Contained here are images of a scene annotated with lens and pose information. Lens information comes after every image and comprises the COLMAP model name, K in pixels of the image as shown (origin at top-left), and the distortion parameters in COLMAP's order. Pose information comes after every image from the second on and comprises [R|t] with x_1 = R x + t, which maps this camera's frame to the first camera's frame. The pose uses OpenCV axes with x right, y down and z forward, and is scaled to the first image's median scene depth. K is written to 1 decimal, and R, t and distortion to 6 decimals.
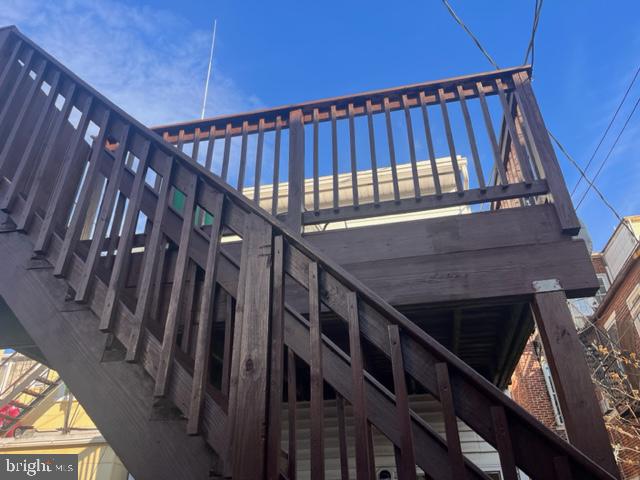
lens RADIAL K [[499.0, 0, 317.4], [0, 499.0, 239.1], [0, 0, 1]] dist [0.048099, -0.035209]
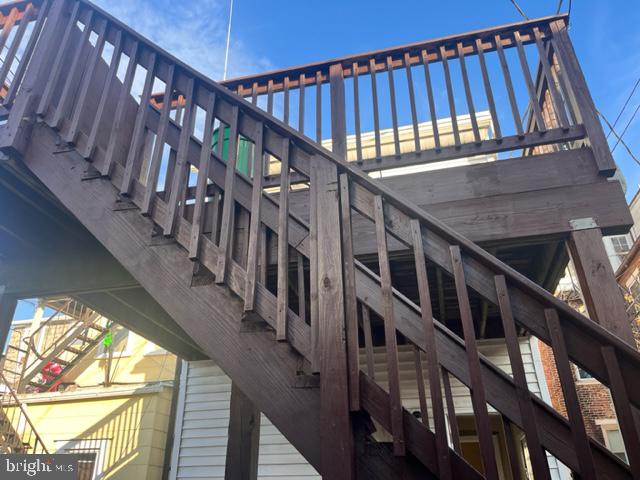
lens RADIAL K [[499.0, 0, 320.7], [0, 499.0, 239.0], [0, 0, 1]] dist [0.048099, -0.035209]
pose [[0.999508, -0.014113, -0.028014, -0.064916], [0.015952, 0.997656, 0.066545, 0.041559], [0.027010, -0.066959, 0.997390, -0.075756]]
